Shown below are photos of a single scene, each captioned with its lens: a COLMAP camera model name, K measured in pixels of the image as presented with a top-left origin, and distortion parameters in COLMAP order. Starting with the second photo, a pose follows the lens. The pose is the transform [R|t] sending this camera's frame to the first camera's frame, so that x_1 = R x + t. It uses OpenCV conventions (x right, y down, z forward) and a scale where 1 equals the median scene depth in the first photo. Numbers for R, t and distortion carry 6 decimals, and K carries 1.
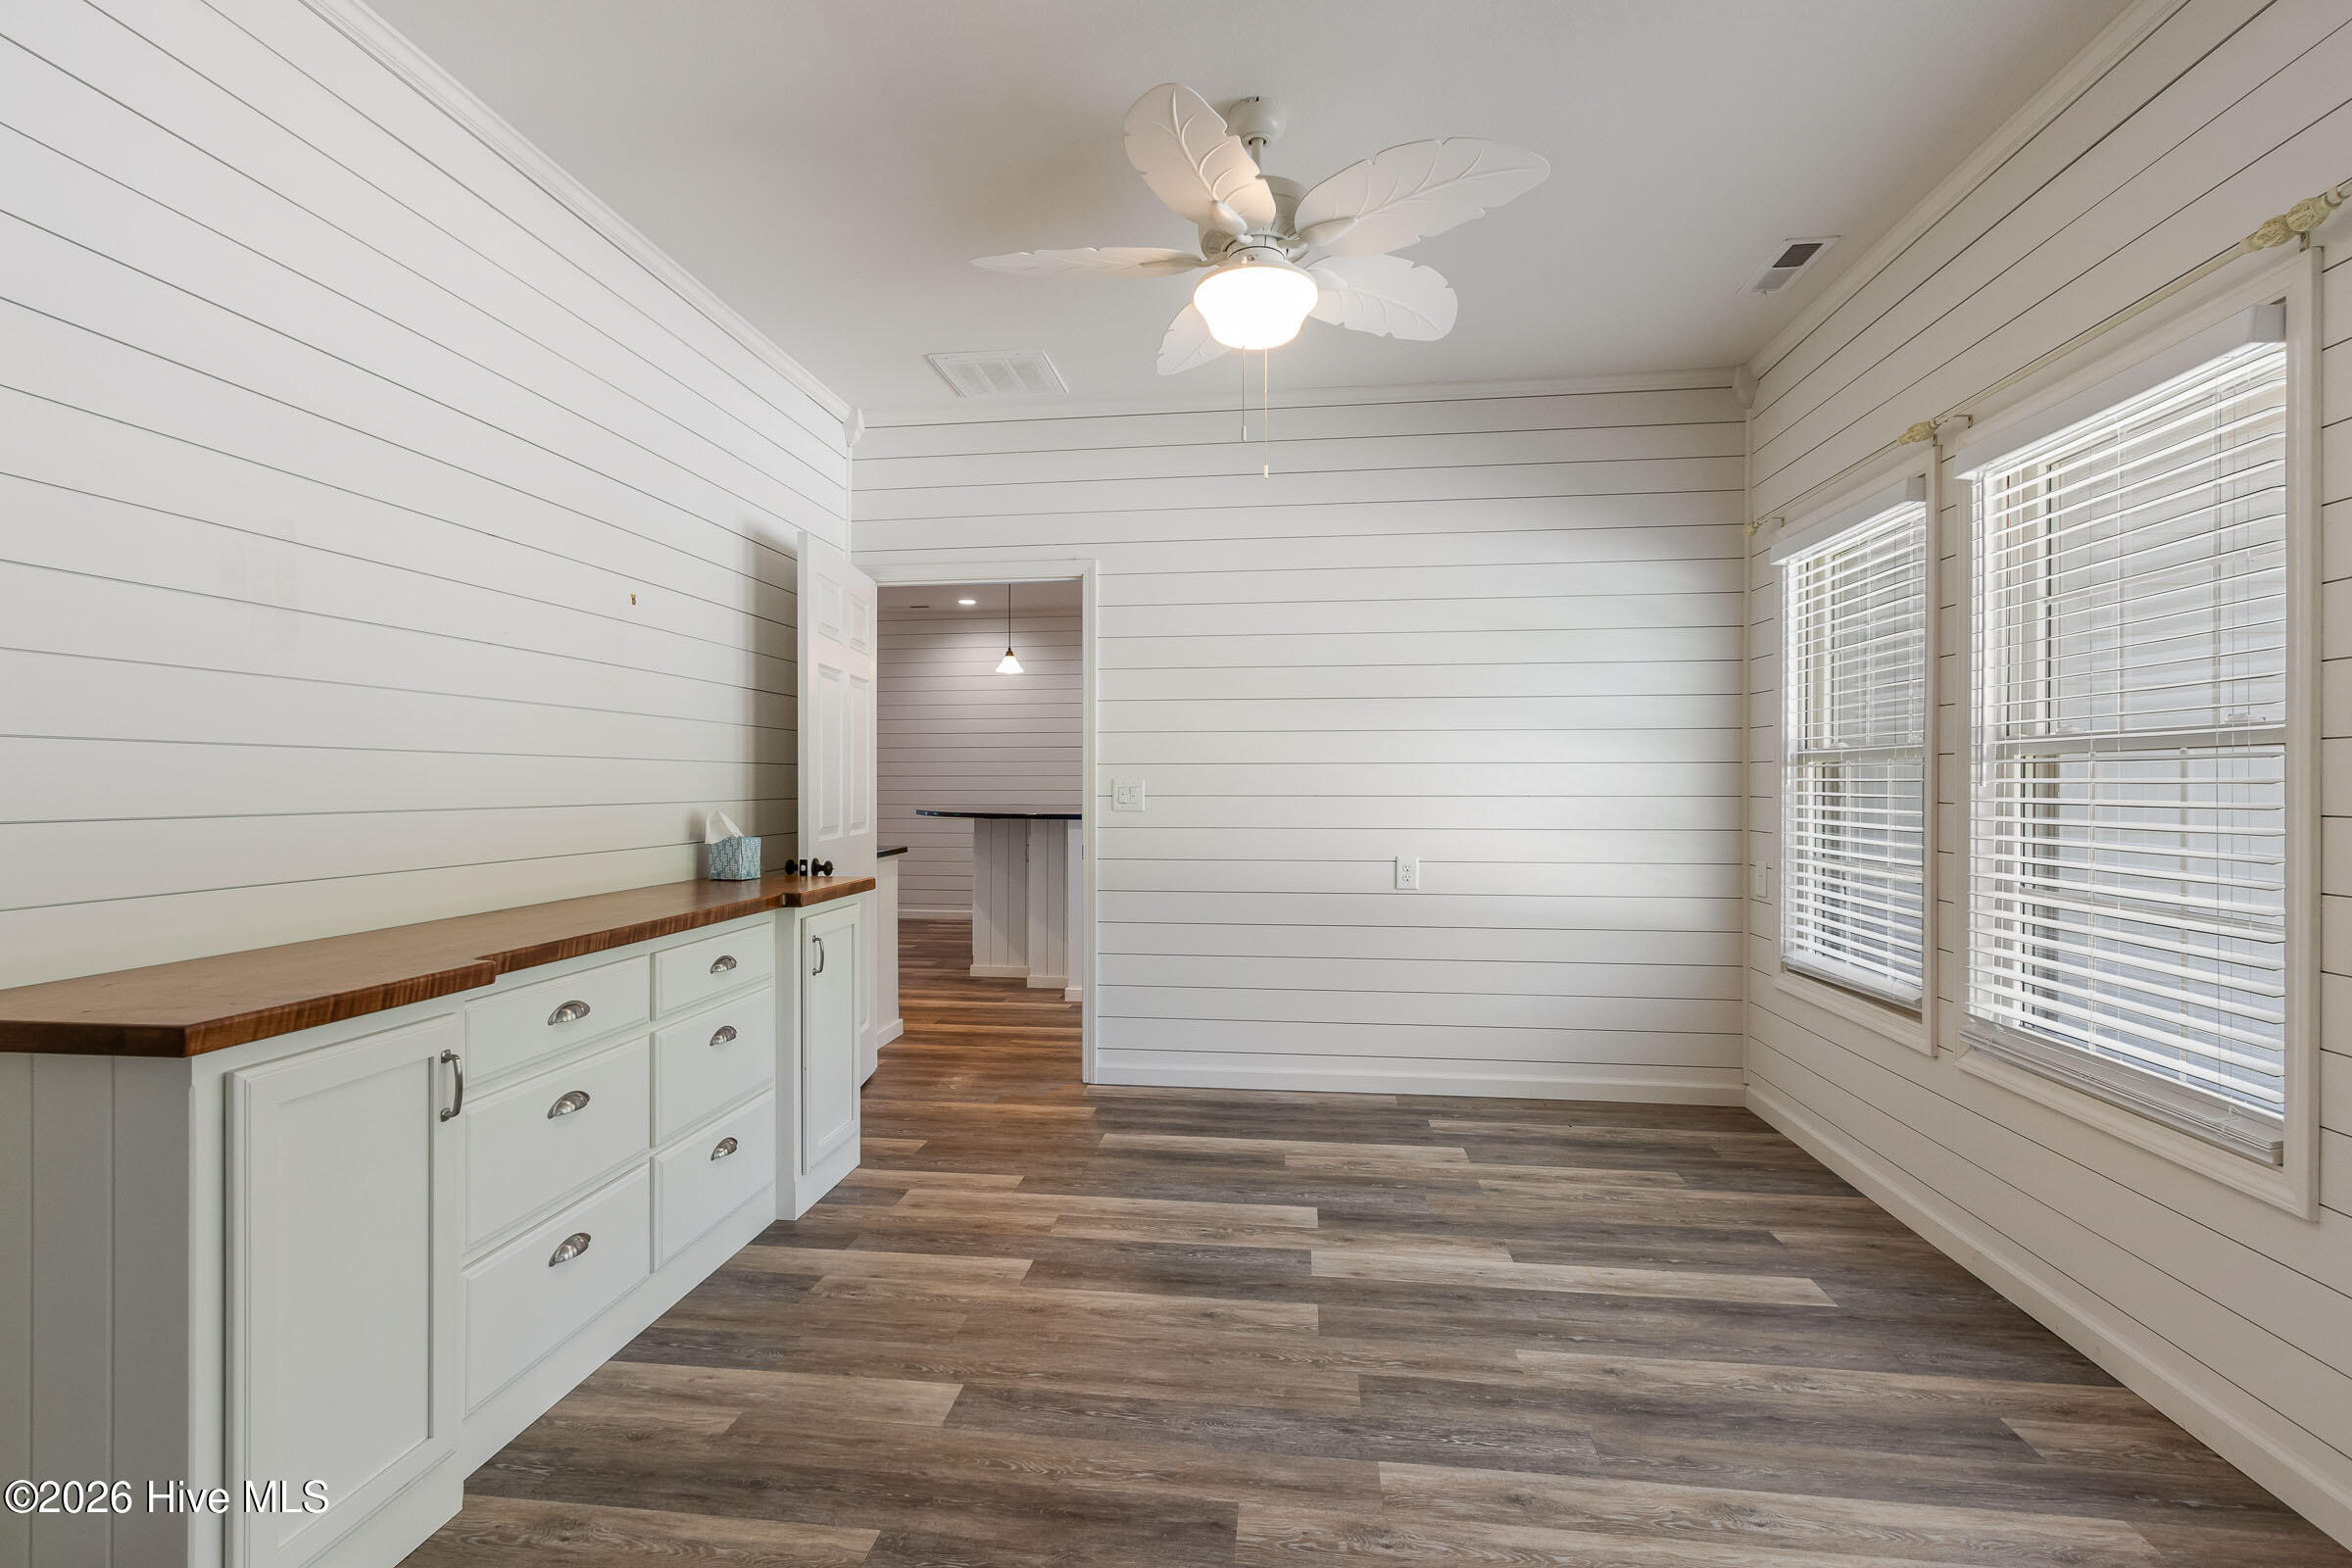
lens RADIAL K [[1113.2, 0, 1155.4], [0, 1113.2, 787.4], [0, 0, 1]] dist [0.008553, -0.002540]
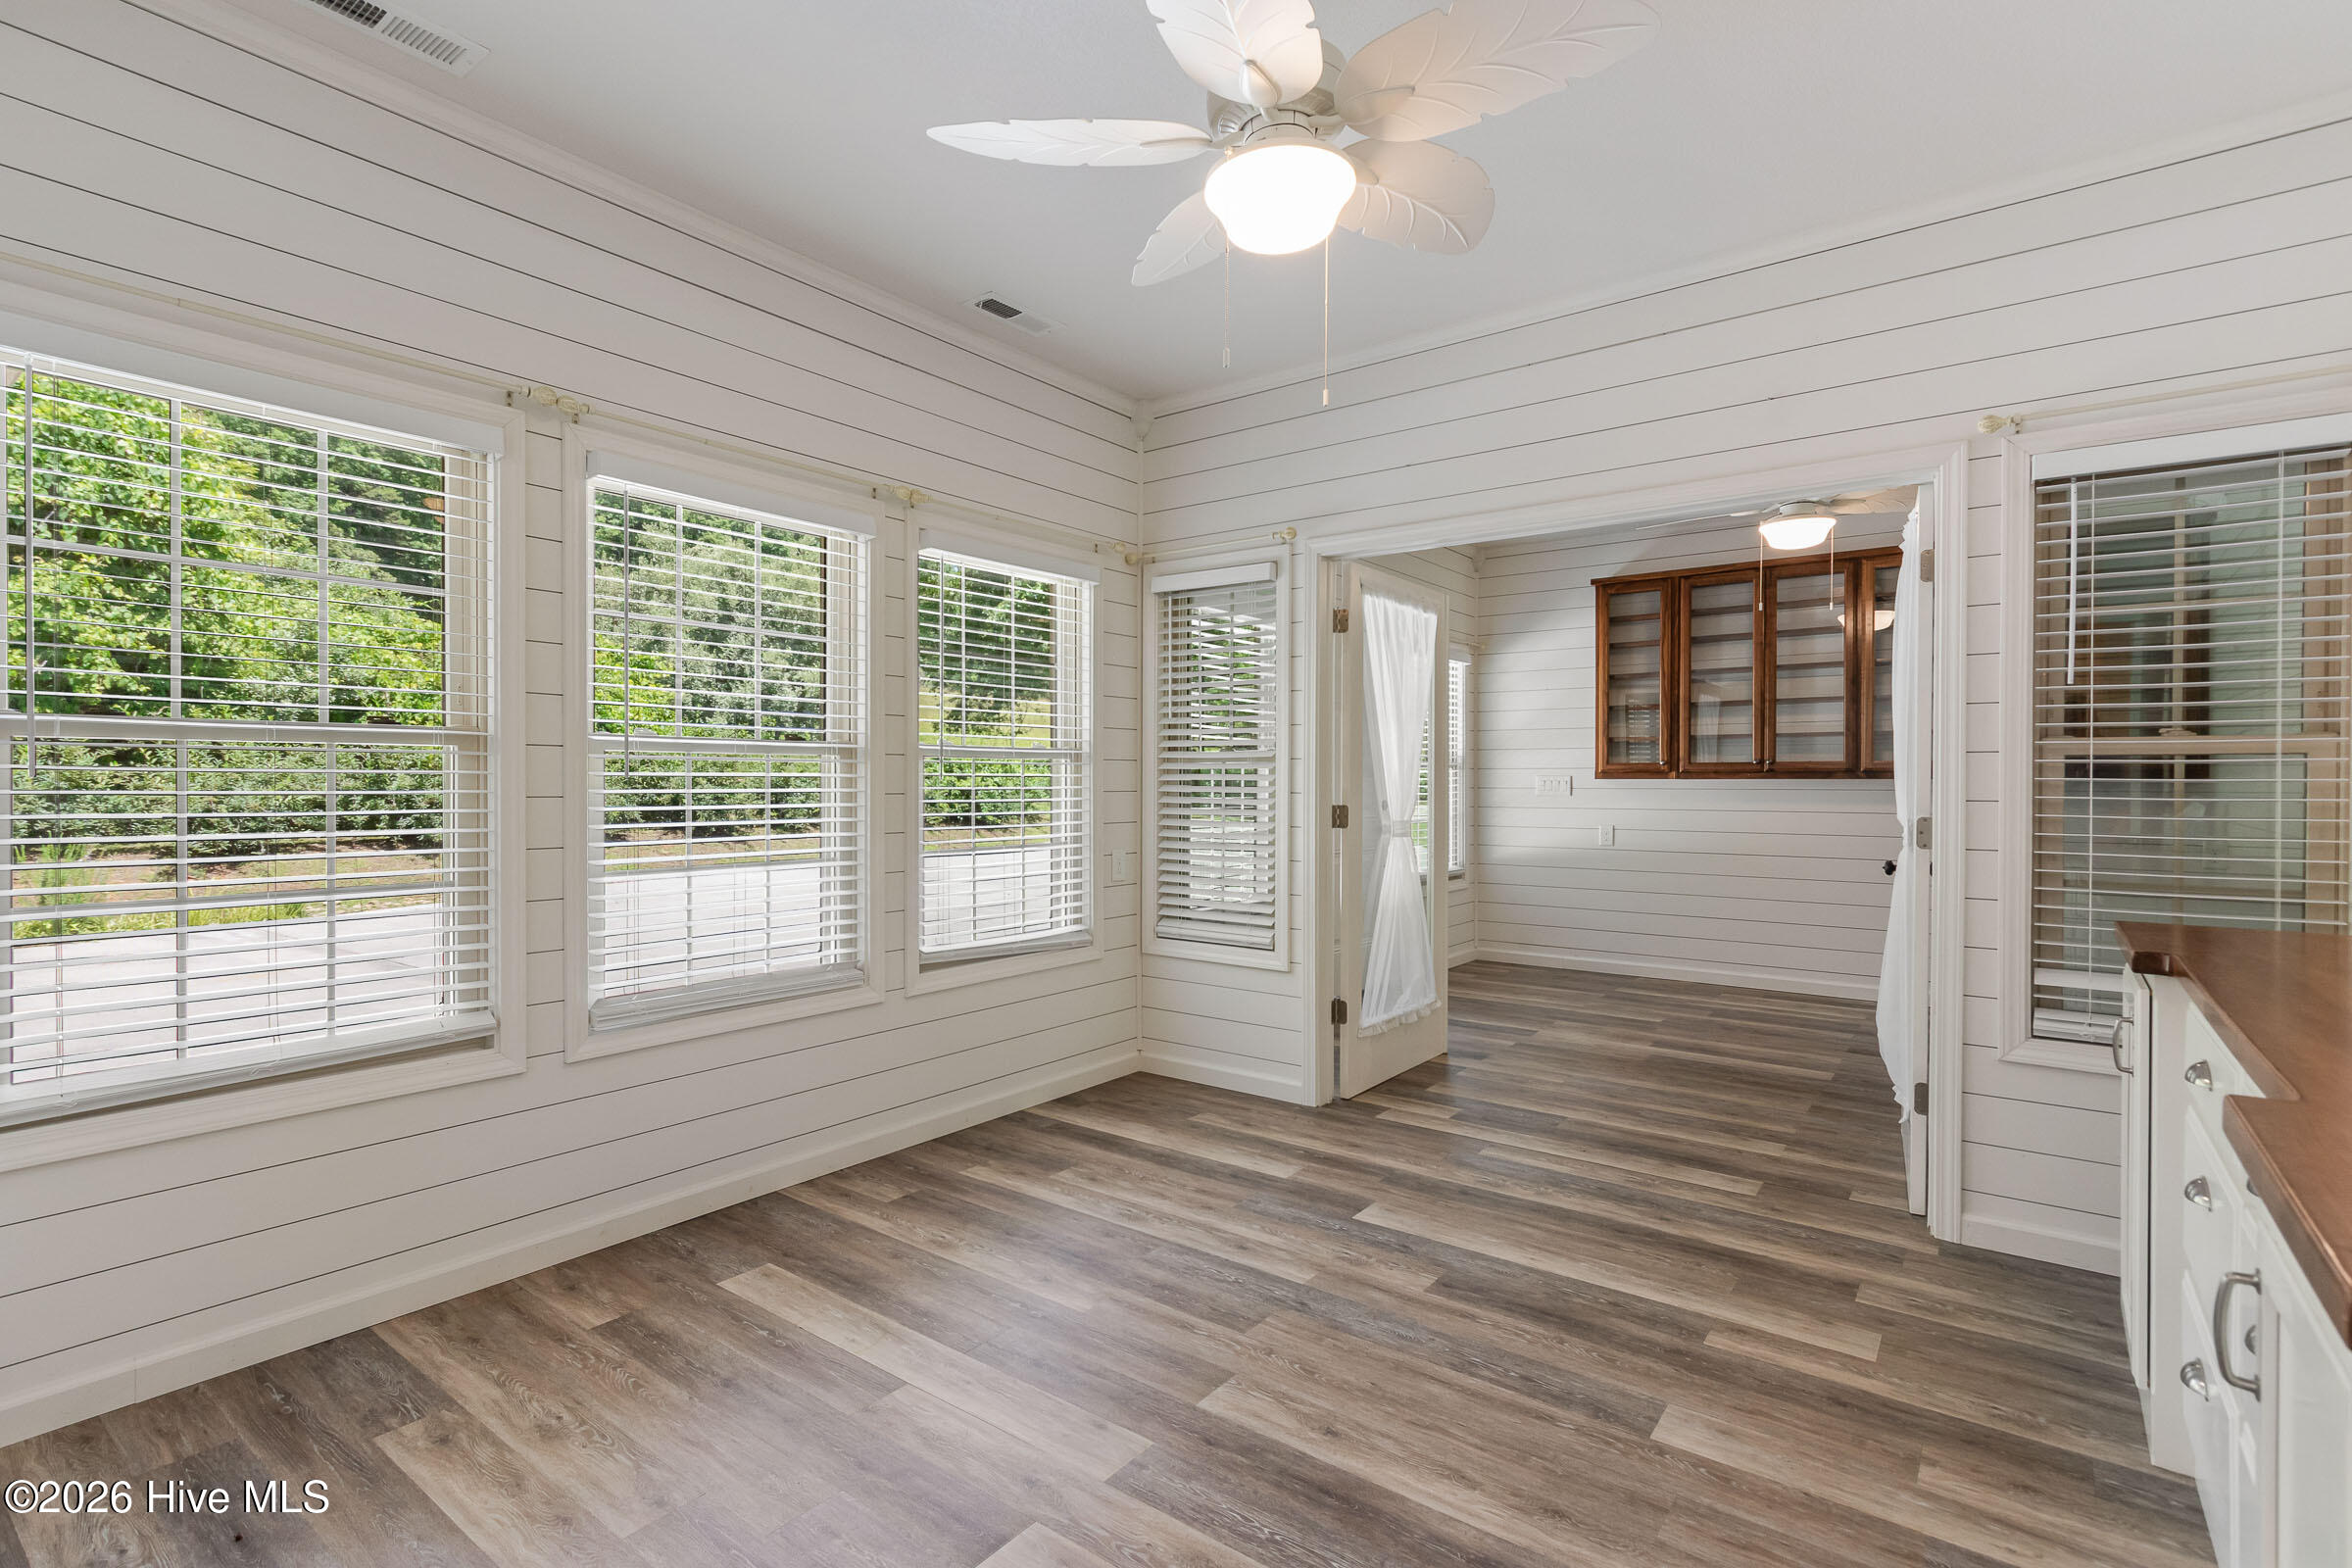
lens RADIAL K [[1113.2, 0, 1130.4], [0, 1113.2, 787.5], [0, 0, 1]] dist [0.008553, -0.002540]
pose [[-0.858216, -0.005611, 0.513257, -0.271155], [0.000484, 0.999931, 0.011740, -0.008288], [-0.513288, 0.010324, -0.858154, 1.981803]]
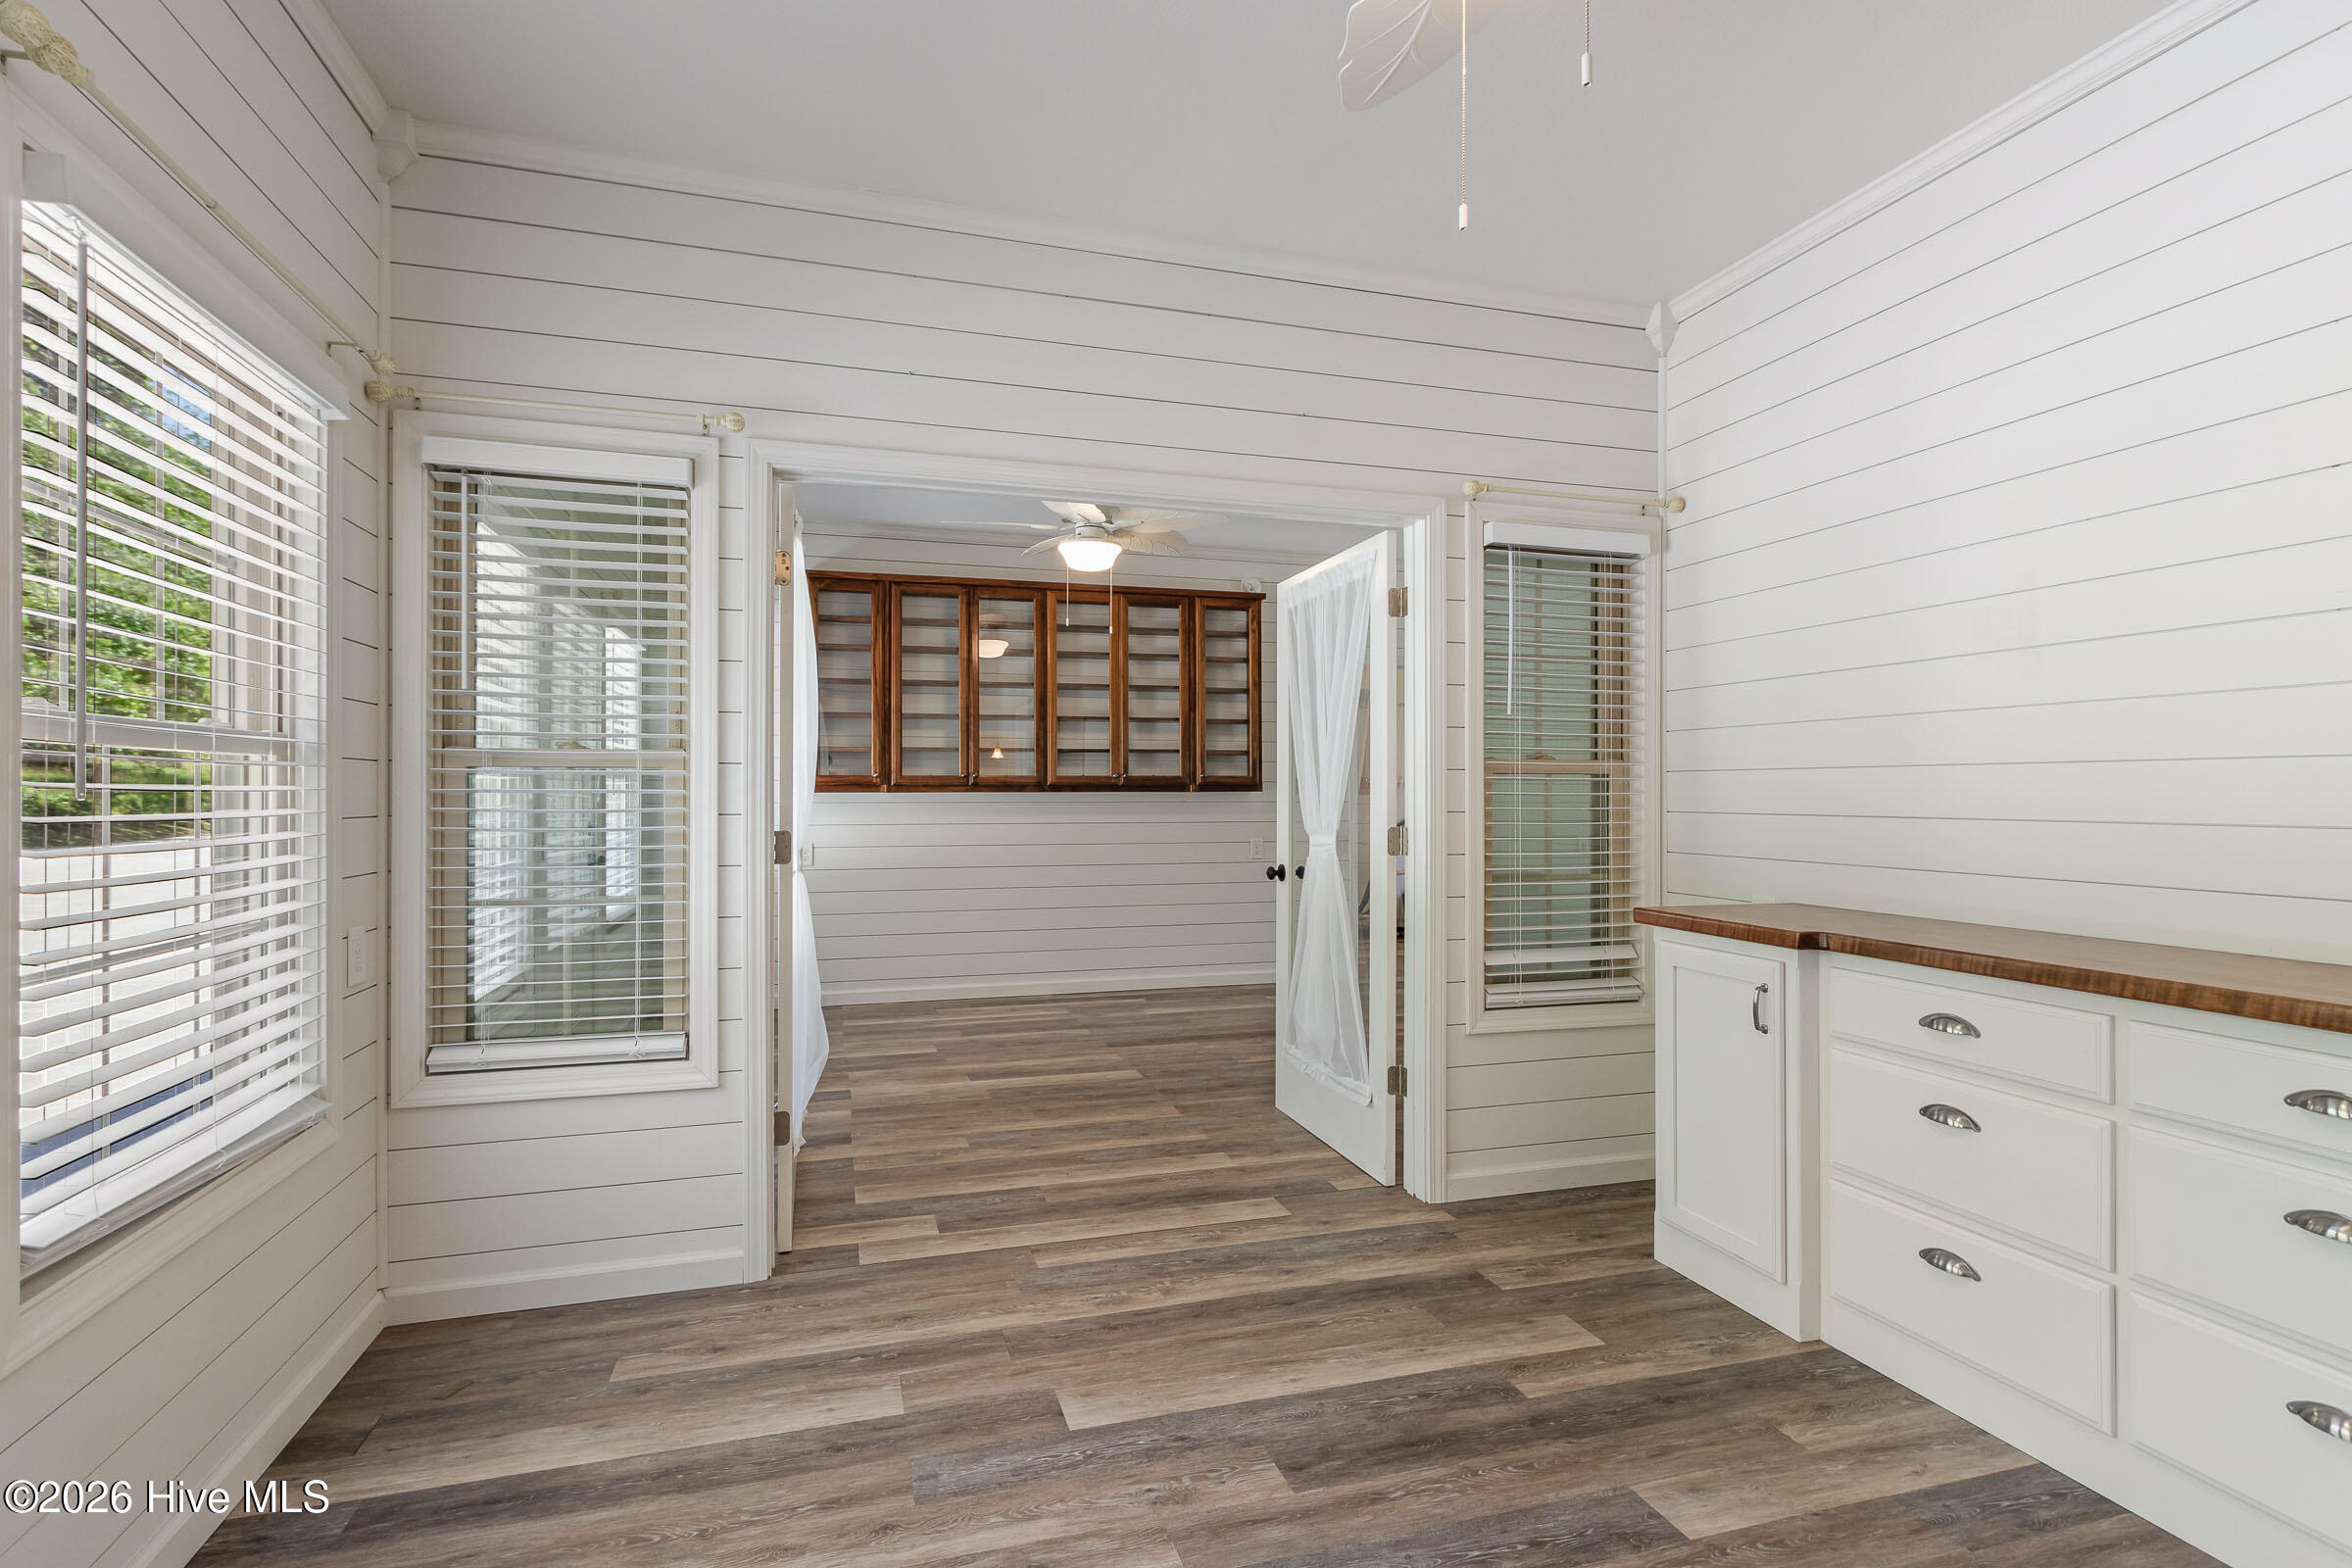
lens RADIAL K [[1113.2, 0, 1161.3], [0, 1113.2, 784.9], [0, 0, 1]] dist [0.008553, -0.002540]
pose [[-0.913601, -0.003811, -0.406594, 0.504953], [-0.002761, 0.999991, -0.003171, -0.007292], [0.406603, -0.001774, -0.913603, 1.571027]]
